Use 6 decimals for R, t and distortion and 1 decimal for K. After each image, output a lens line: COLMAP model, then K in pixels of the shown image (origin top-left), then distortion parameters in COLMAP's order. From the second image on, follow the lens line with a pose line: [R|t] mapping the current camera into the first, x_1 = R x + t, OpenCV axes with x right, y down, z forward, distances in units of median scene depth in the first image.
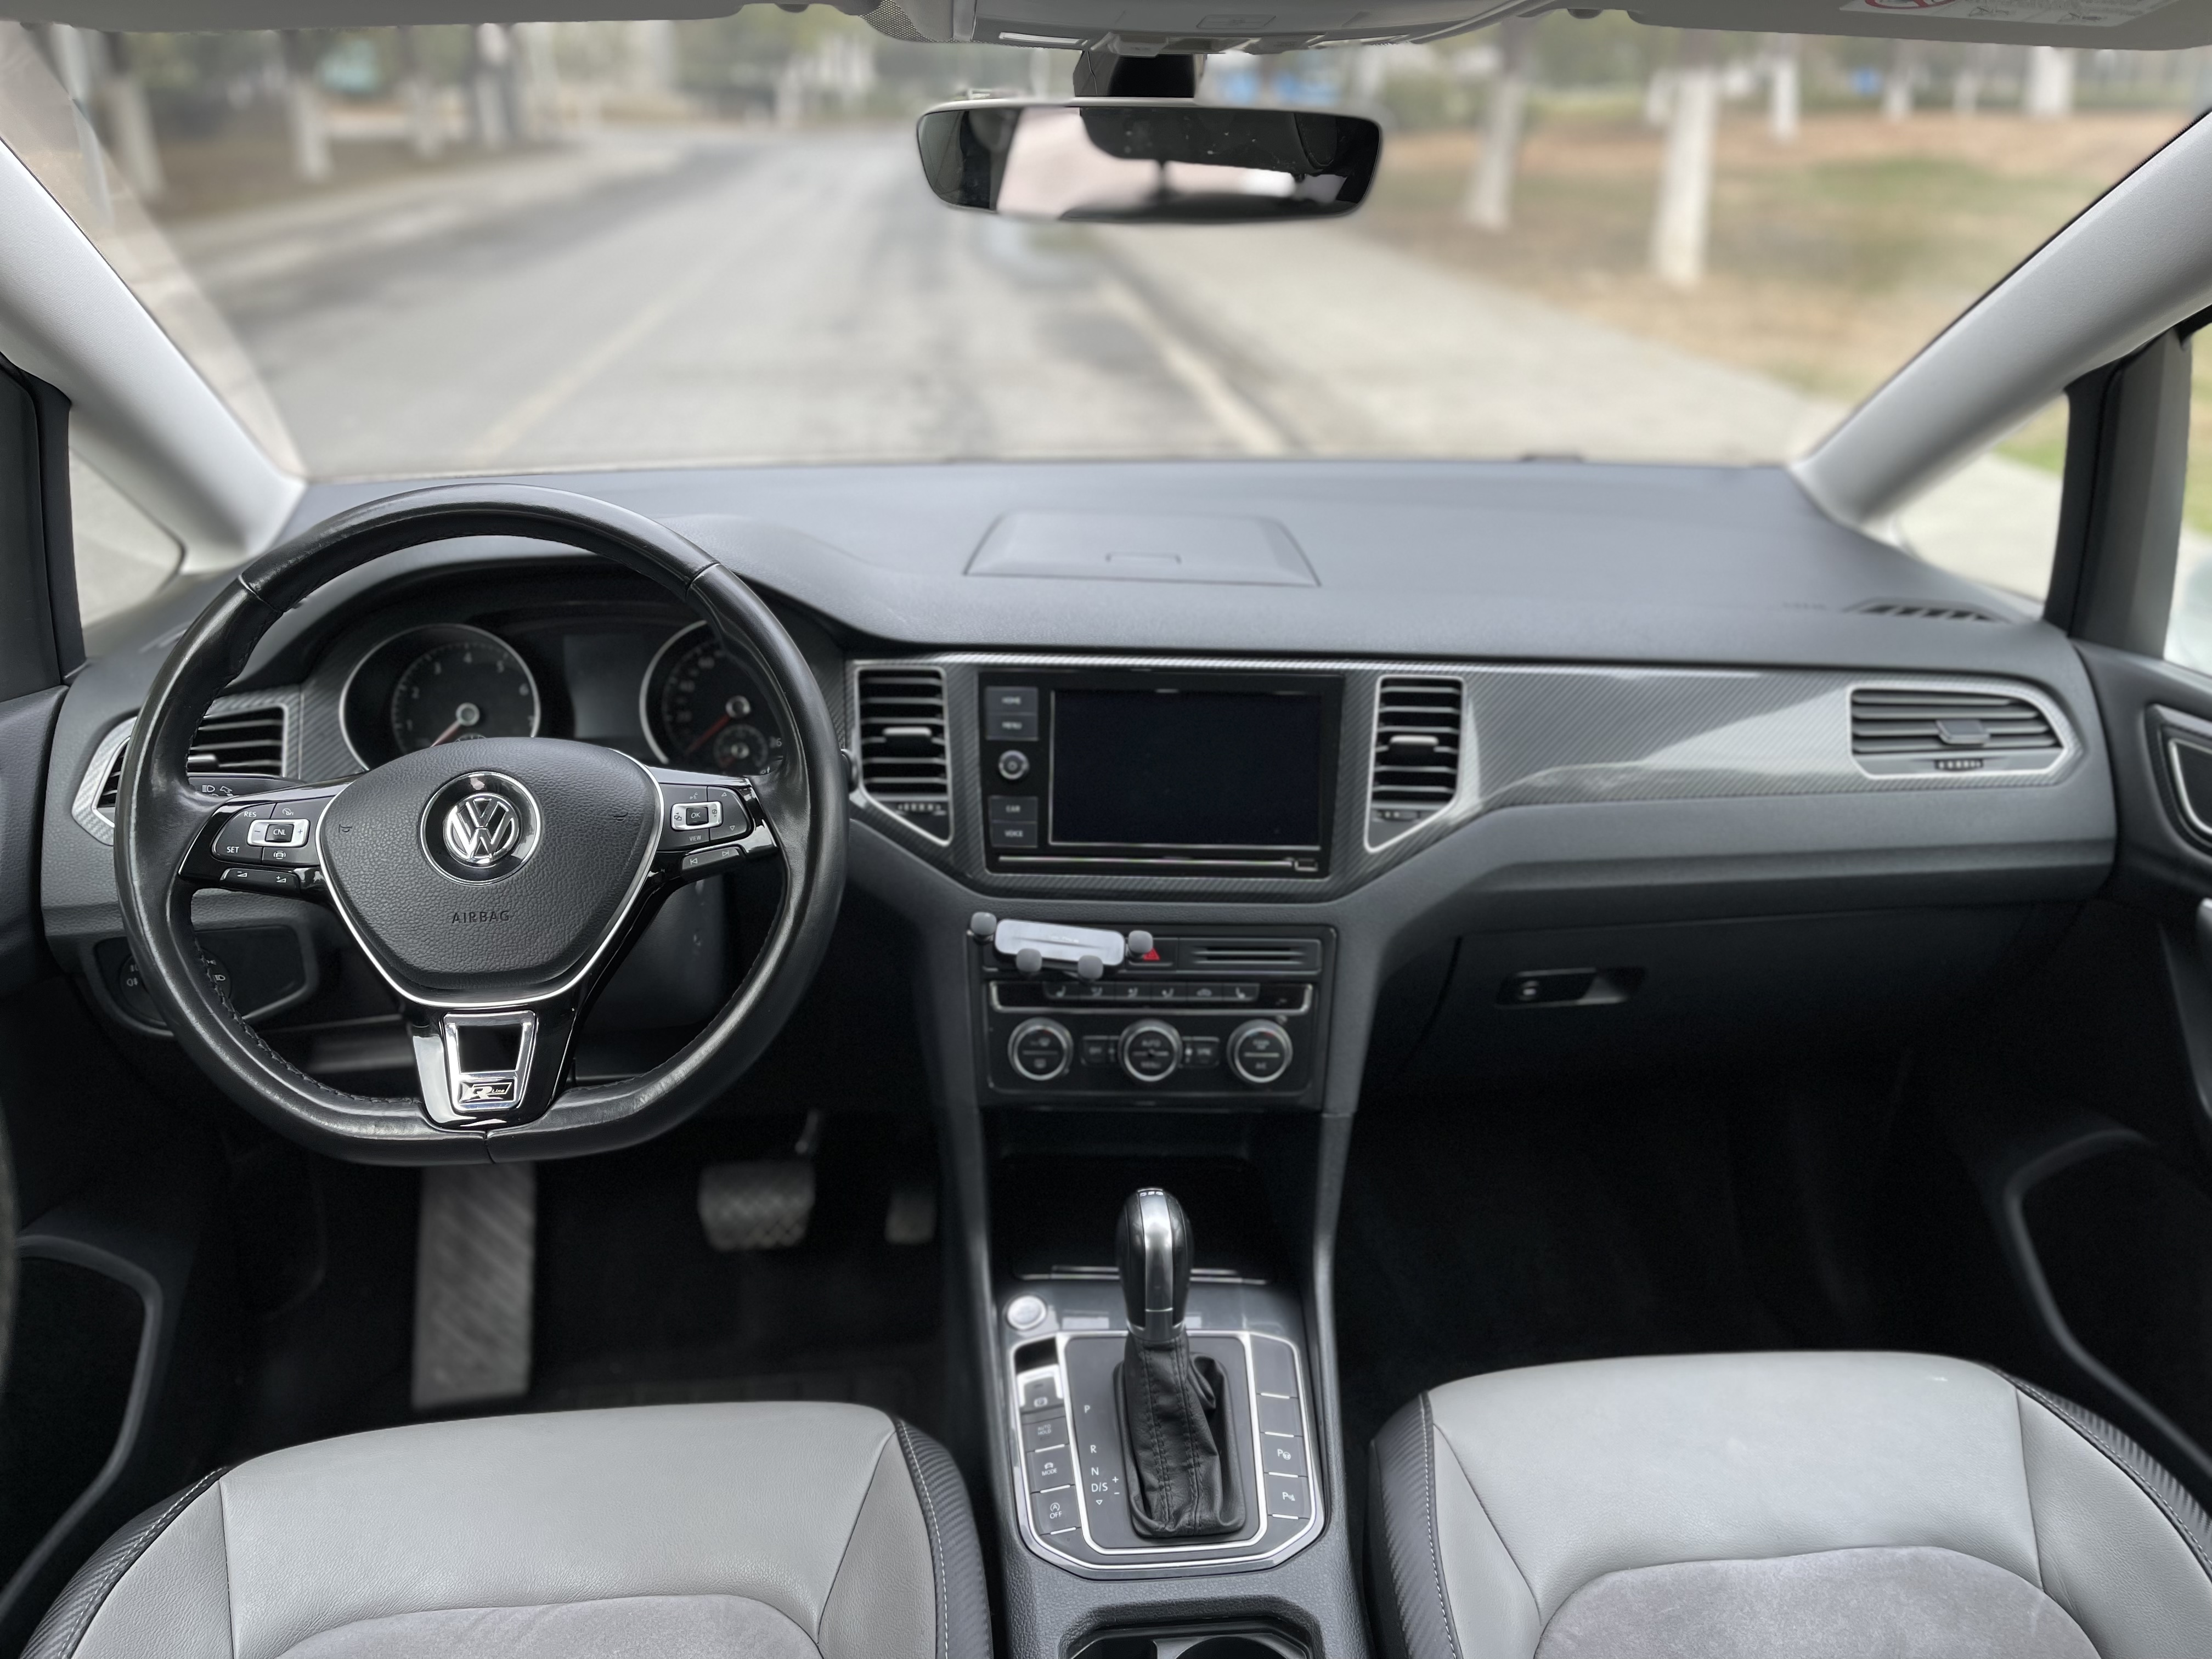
lens RADIAL K [[1652.5, 0, 1114.1], [0, 1652.5, 836.9], [0, 0, 1]] dist [0.054922, -0.062961]
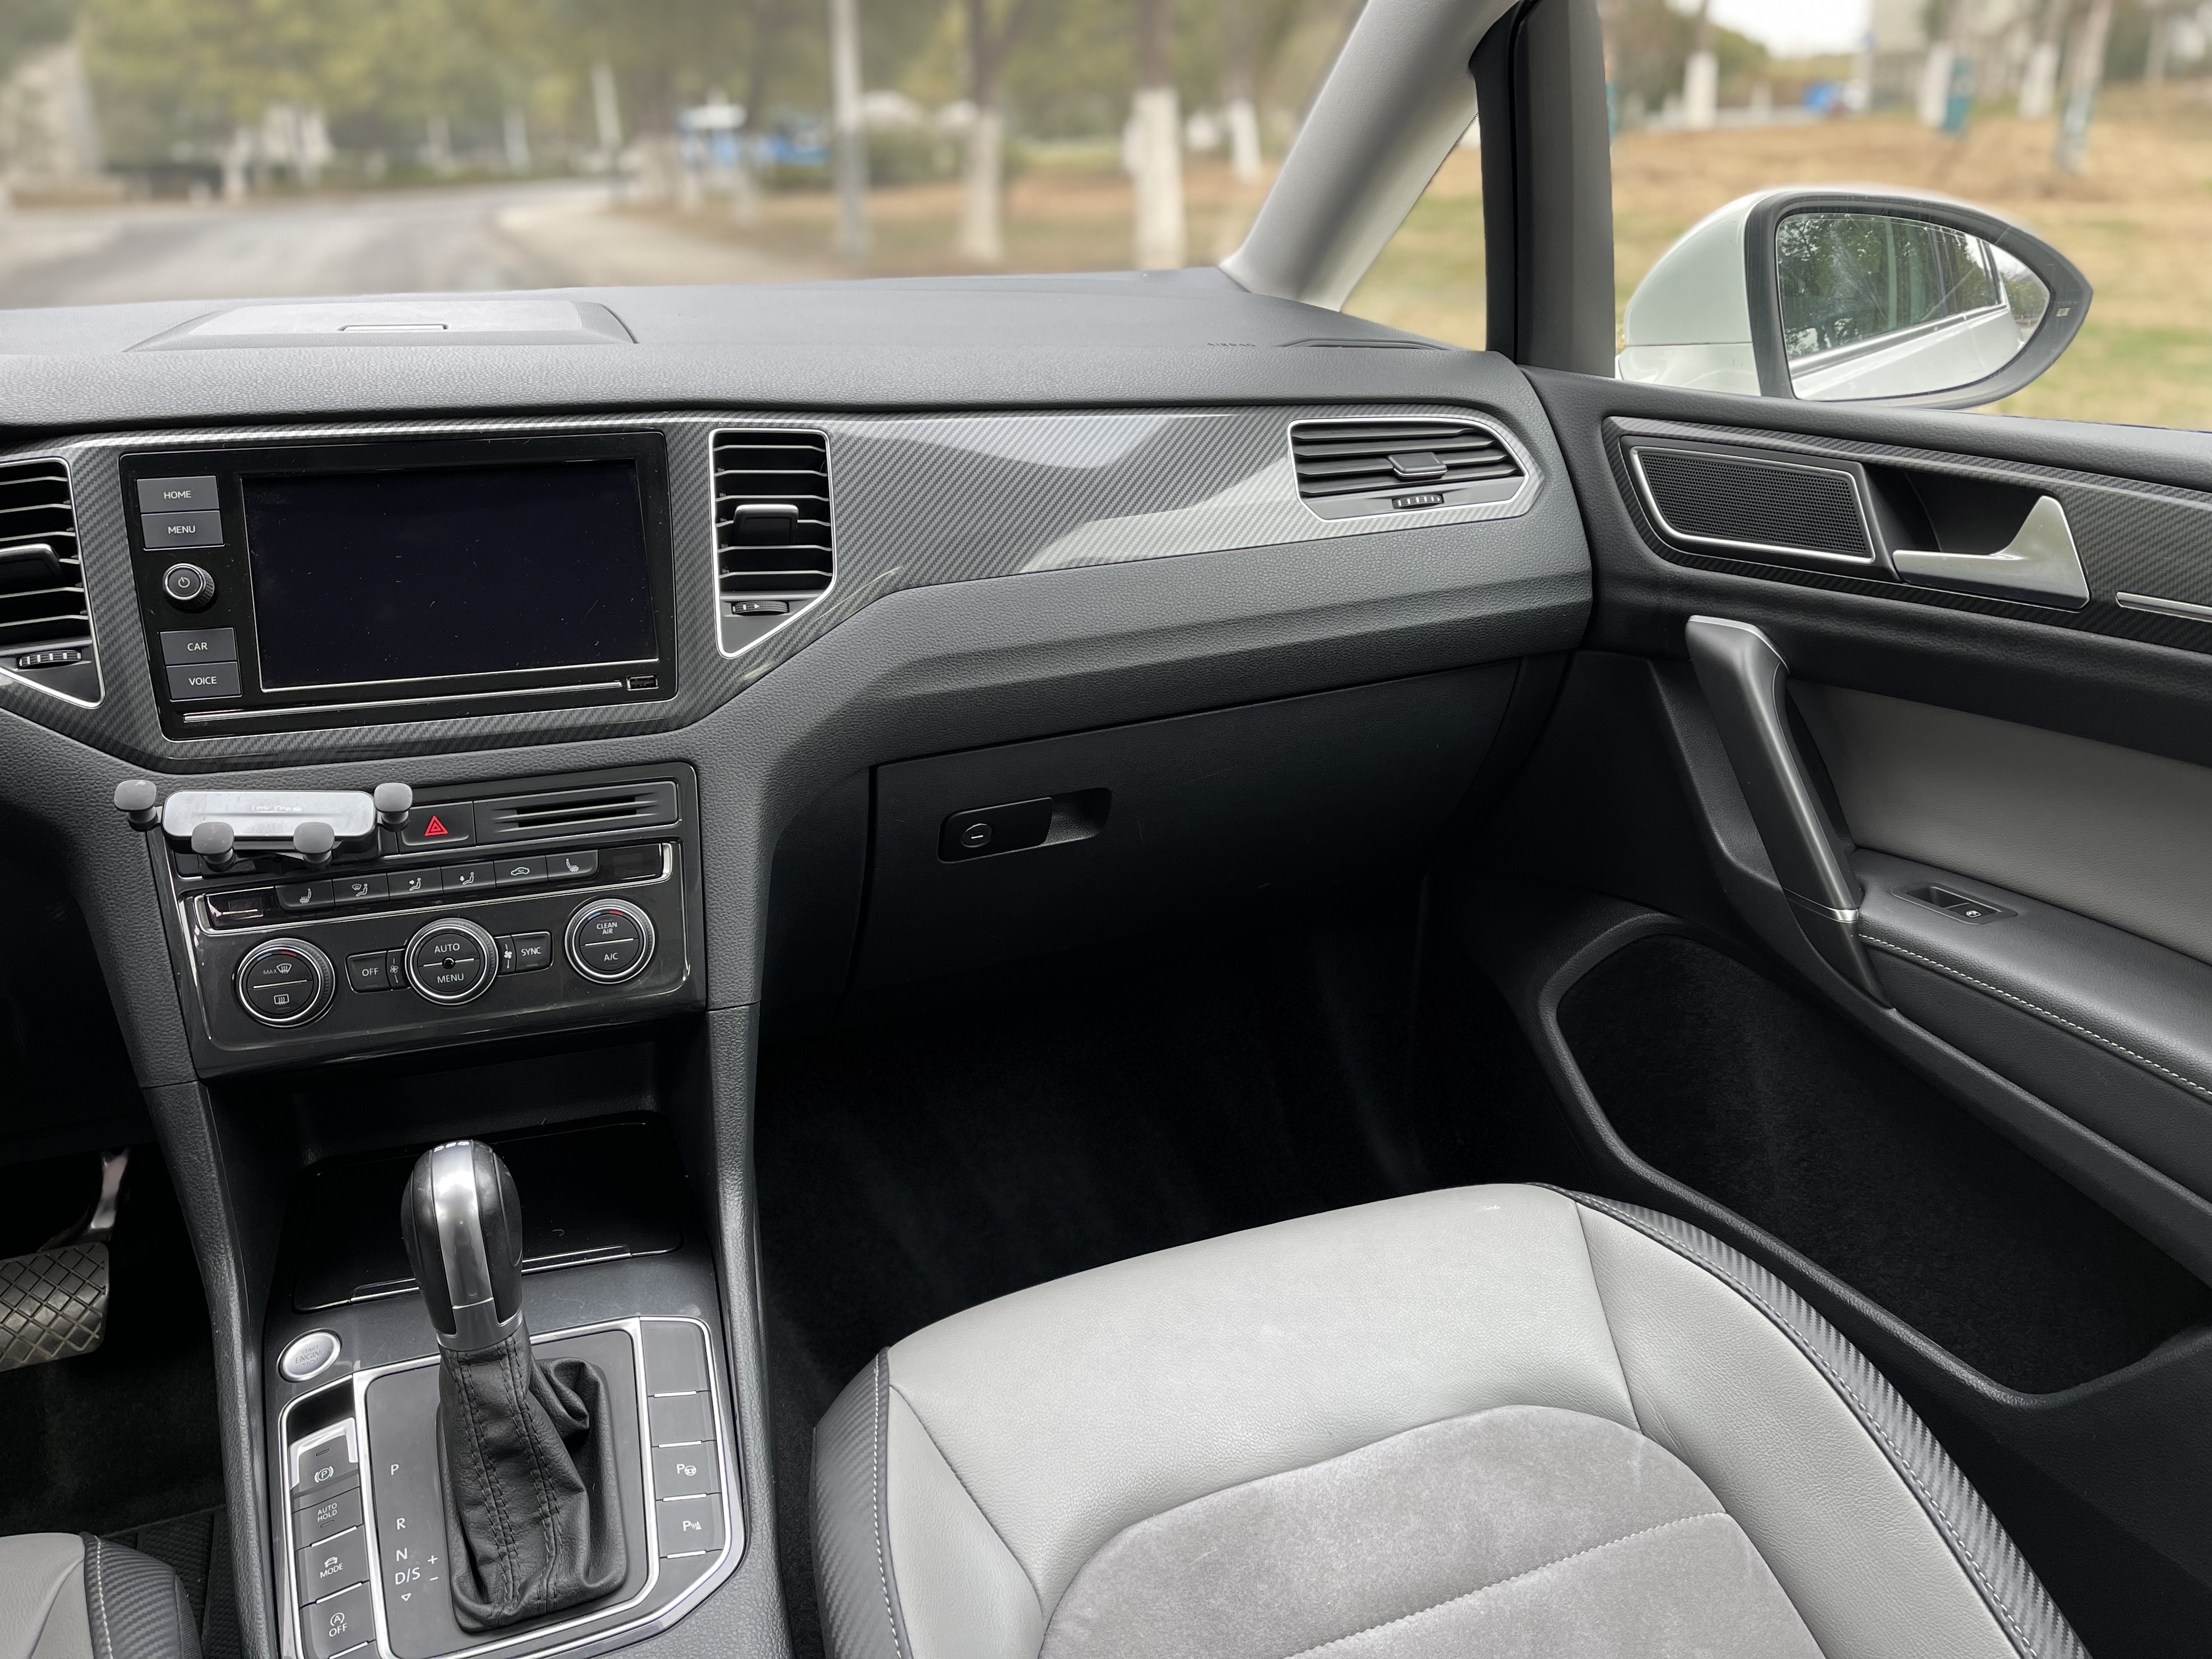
lens RADIAL K [[1652.5, 0, 1098.3], [0, 1652.5, 836.1], [0, 0, 1]] dist [0.054922, -0.062961]
pose [[0.963182, -0.127147, 0.236882, 0.135368], [0.134194, 0.990859, -0.013801, 0.129695], [-0.232962, 0.045082, 0.971440, 0.237459]]
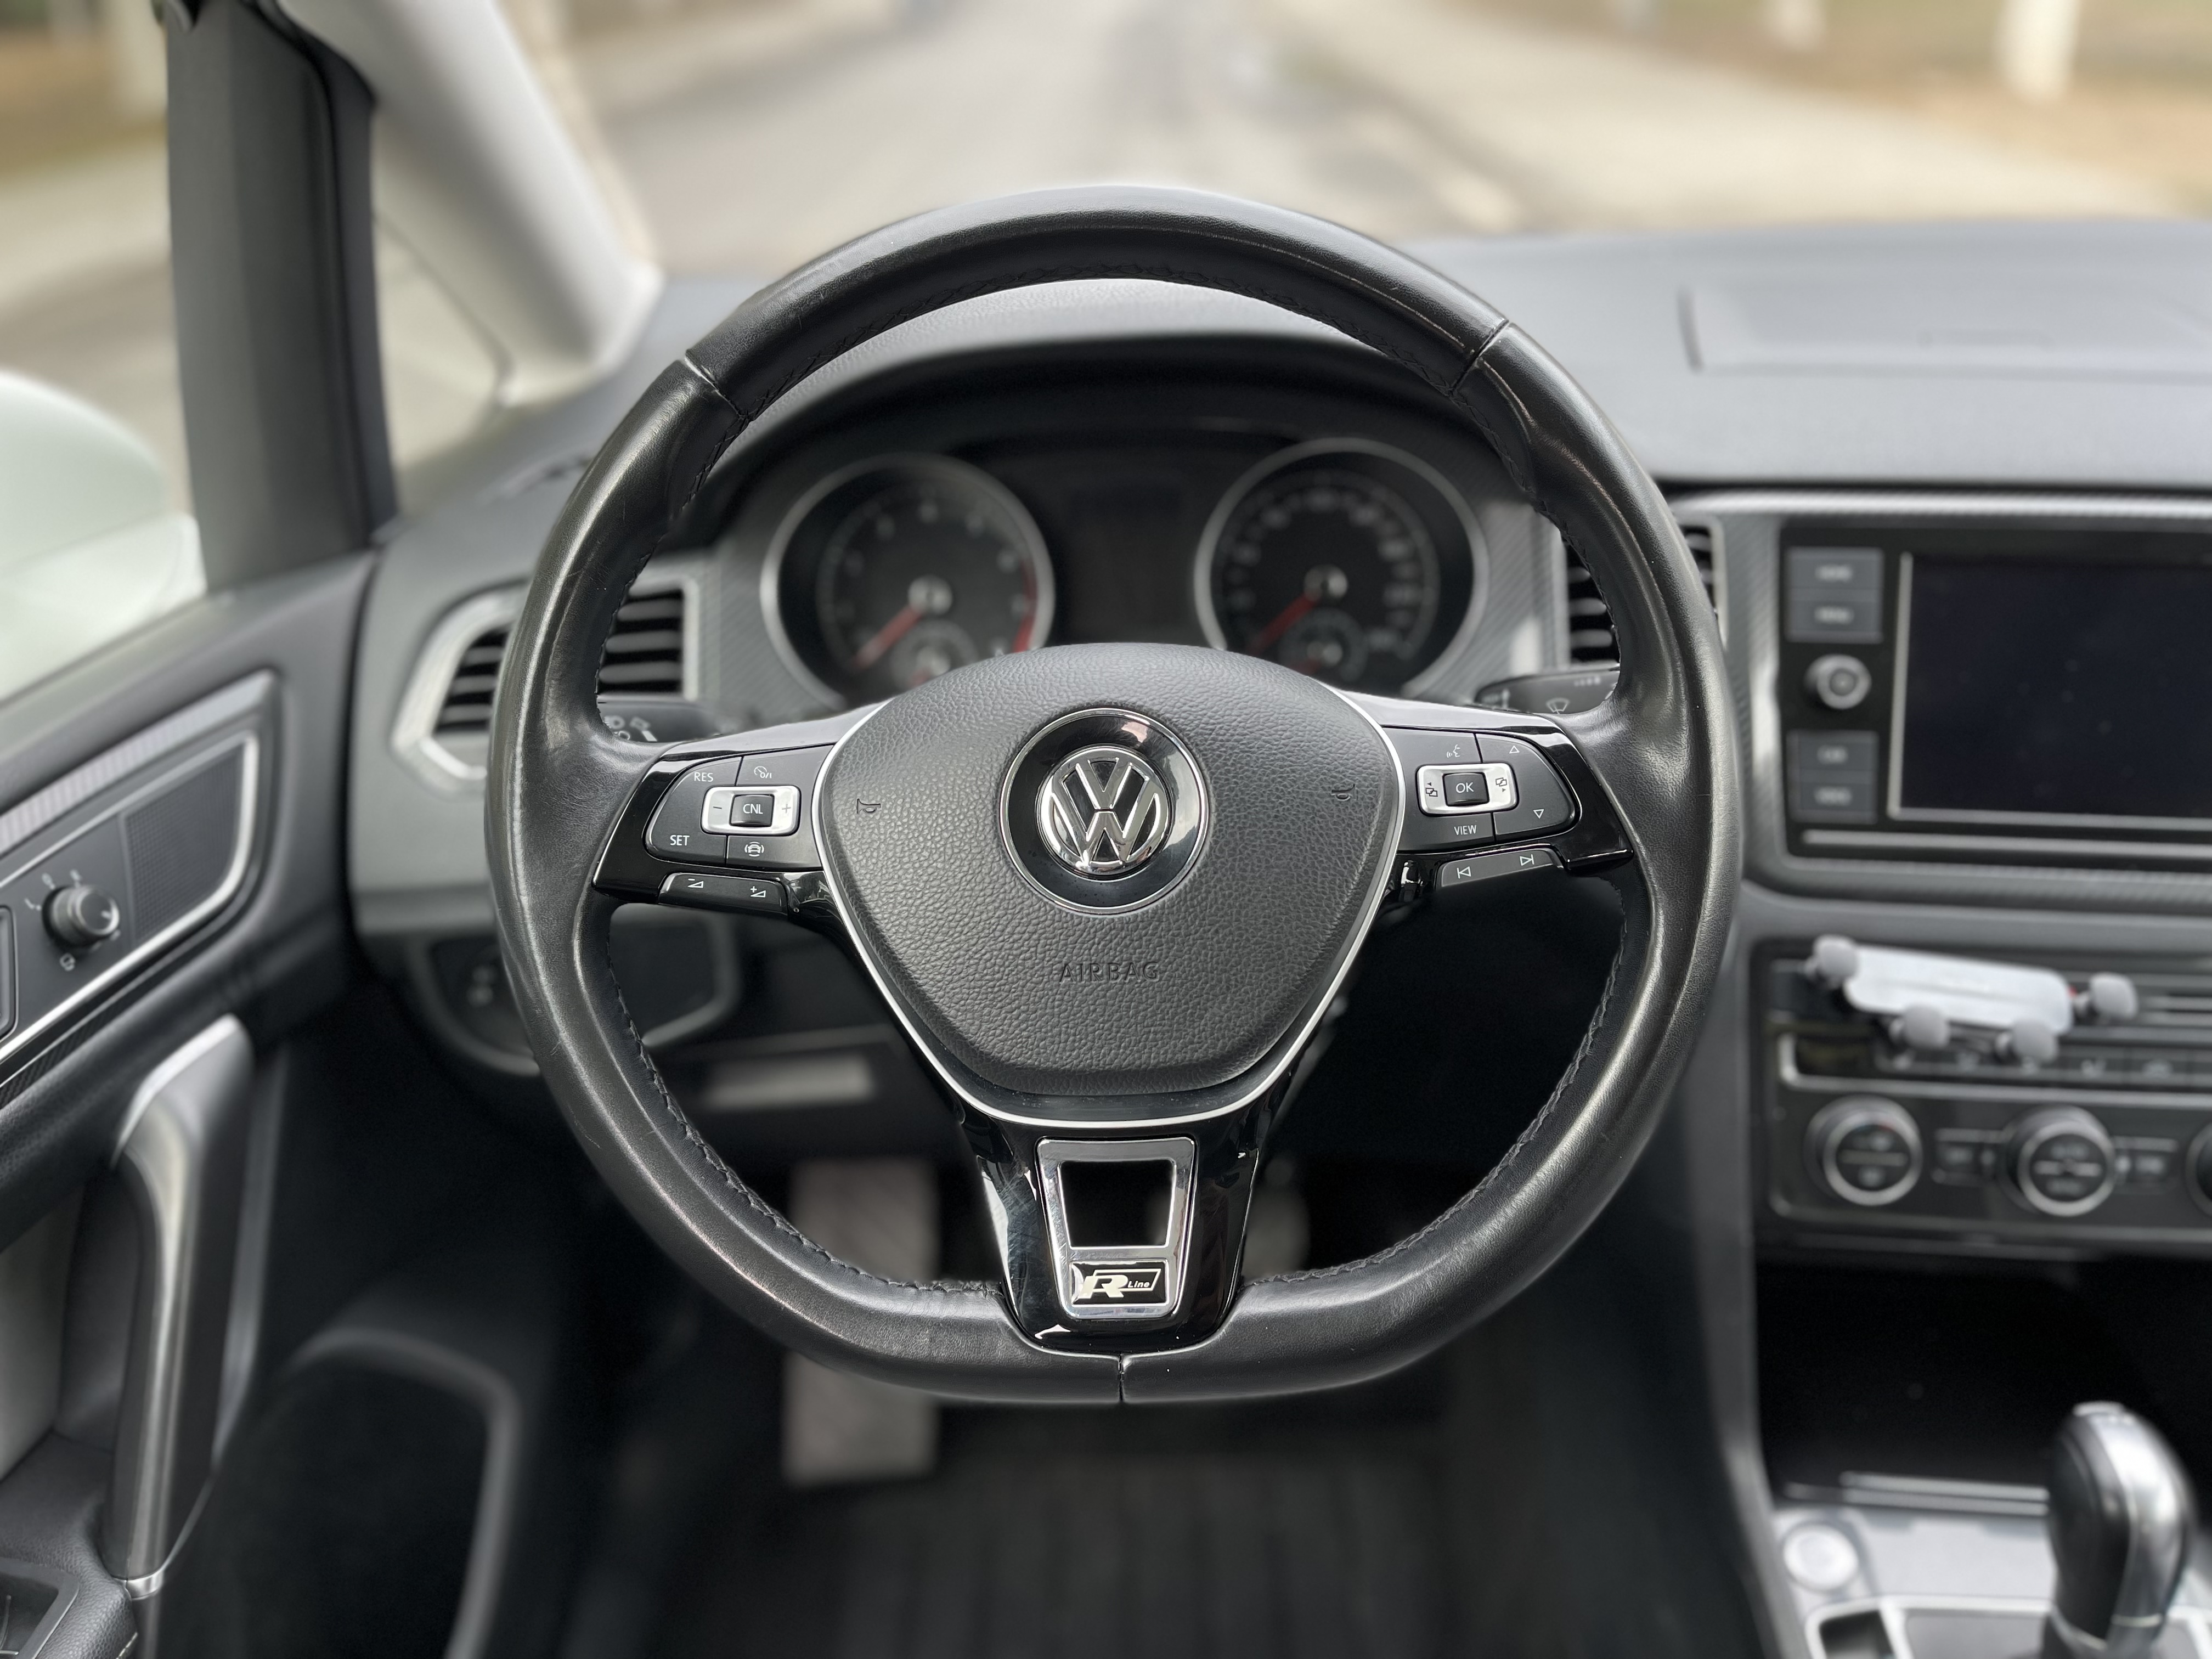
lens RADIAL K [[1652.5, 0, 1098.5], [0, 1652.5, 820.4], [0, 0, 1]] dist [0.054922, -0.062961]
pose [[0.991723, 0.020037, -0.126825, -0.261685], [-0.011392, 0.997584, 0.068524, -0.033276], [0.127892, -0.066512, 0.989555, 0.380539]]
